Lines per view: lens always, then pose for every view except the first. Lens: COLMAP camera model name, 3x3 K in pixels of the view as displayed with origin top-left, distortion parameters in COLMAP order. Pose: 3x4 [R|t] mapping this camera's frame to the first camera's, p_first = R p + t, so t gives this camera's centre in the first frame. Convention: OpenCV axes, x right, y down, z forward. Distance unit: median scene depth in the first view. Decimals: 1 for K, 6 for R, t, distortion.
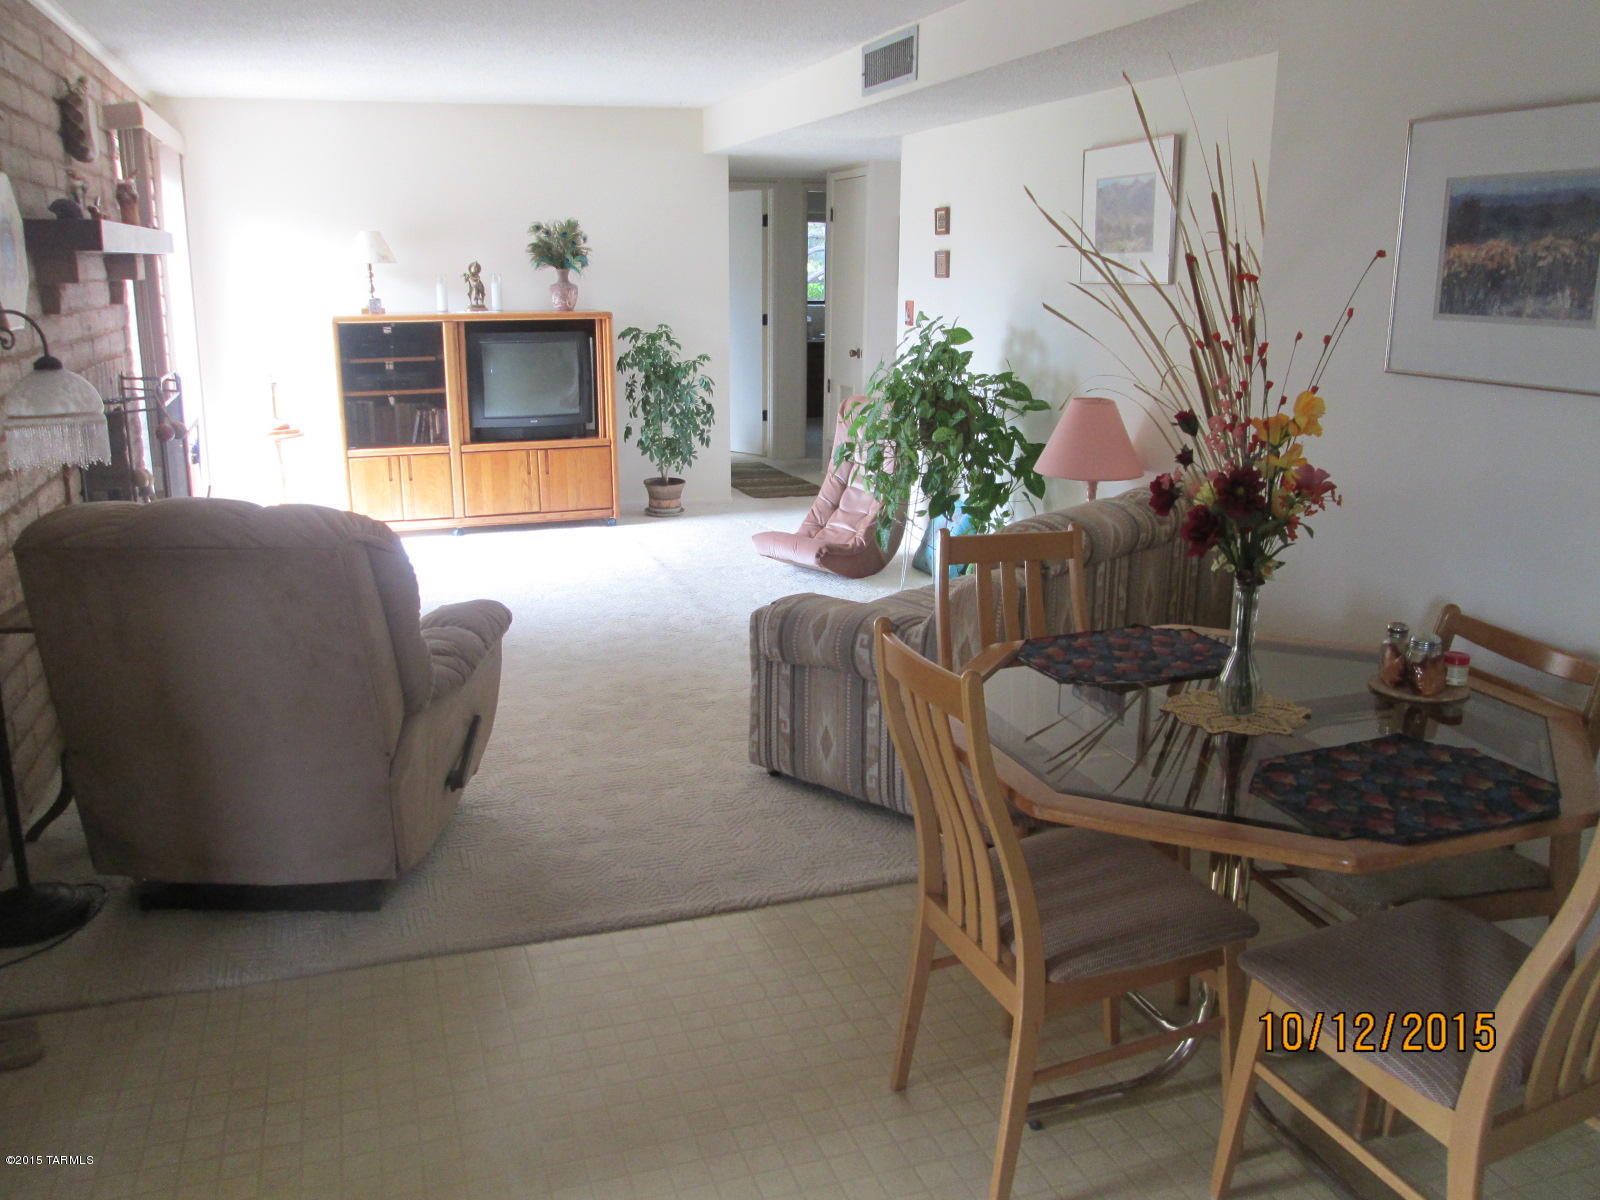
lens RADIAL K [[1323.4, 0, 808.7], [0, 1323.4, 607.1], [0, 0, 1]] dist [-0.037462, -0.001019]
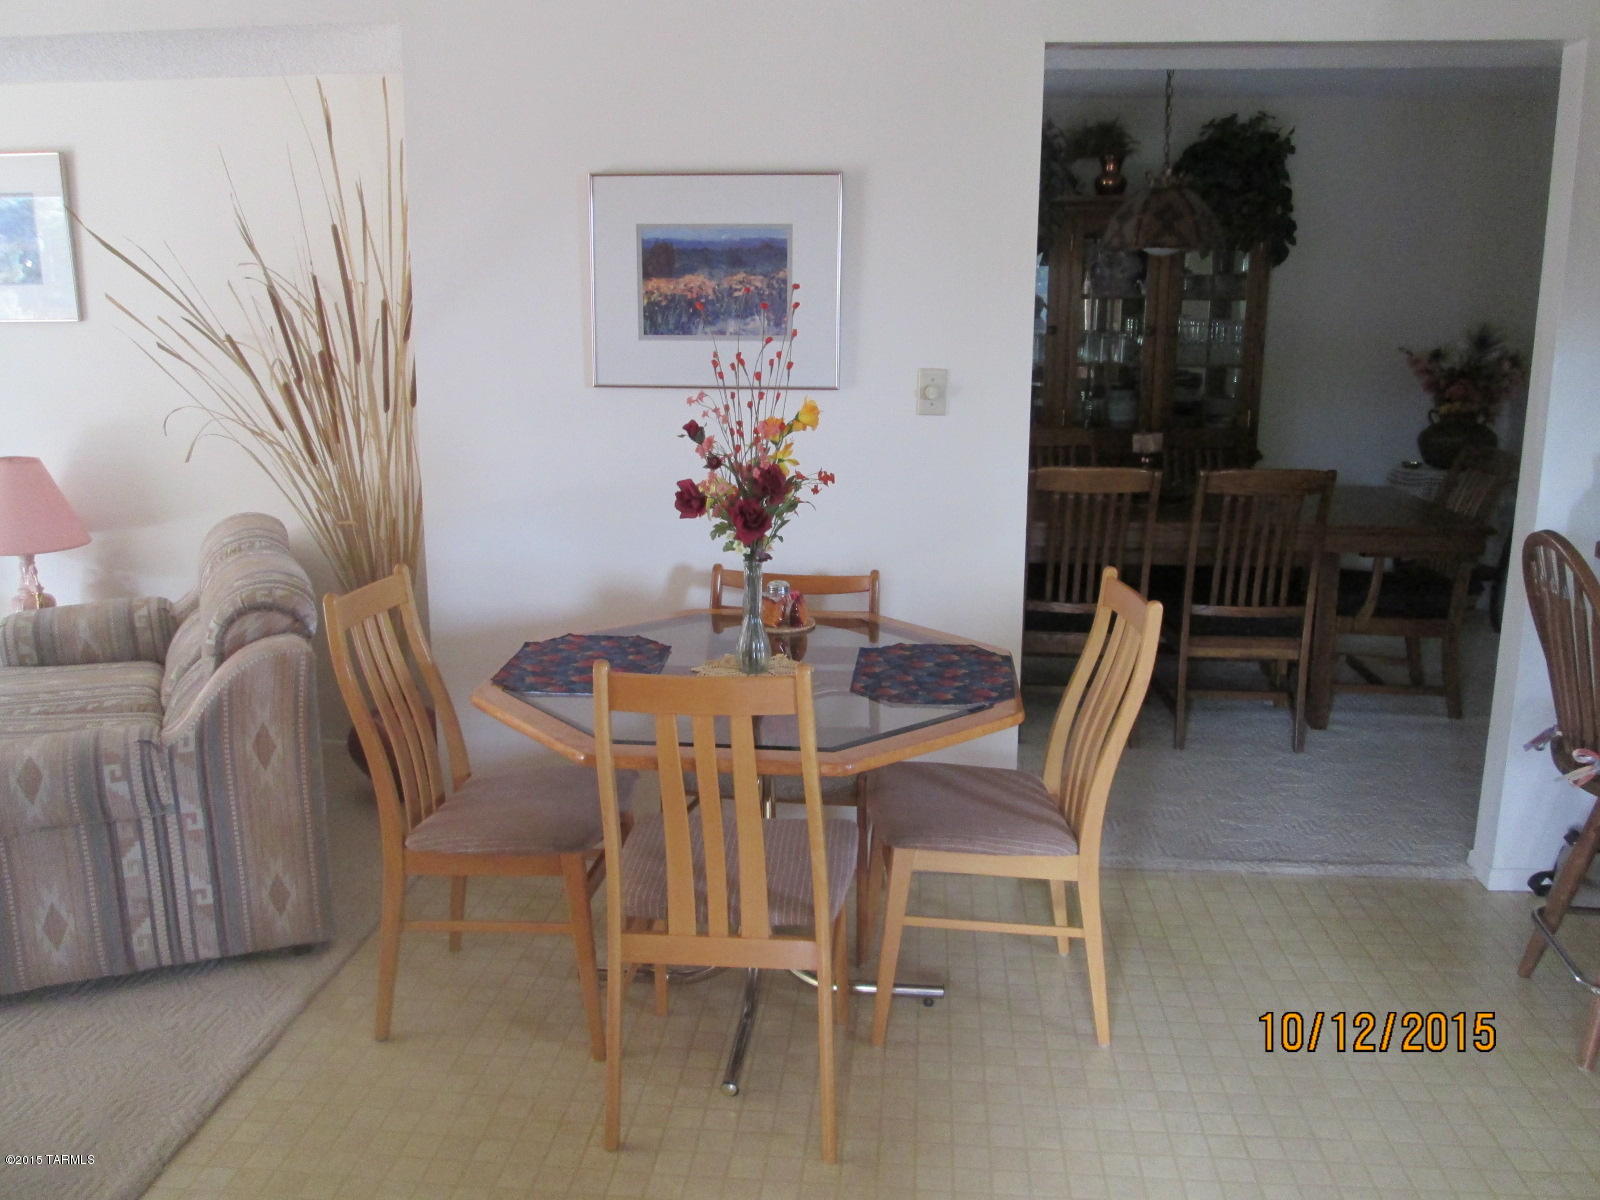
lens RADIAL K [[1323.4, 0, 808.7], [0, 1323.4, 607.1], [0, 0, 1]] dist [-0.037462, -0.001019]
pose [[0.415997, -0.202124, 0.886618, -0.628341], [0.225208, 0.967512, 0.114899, -0.091275], [-0.881038, 0.151875, 0.448002, 0.374319]]
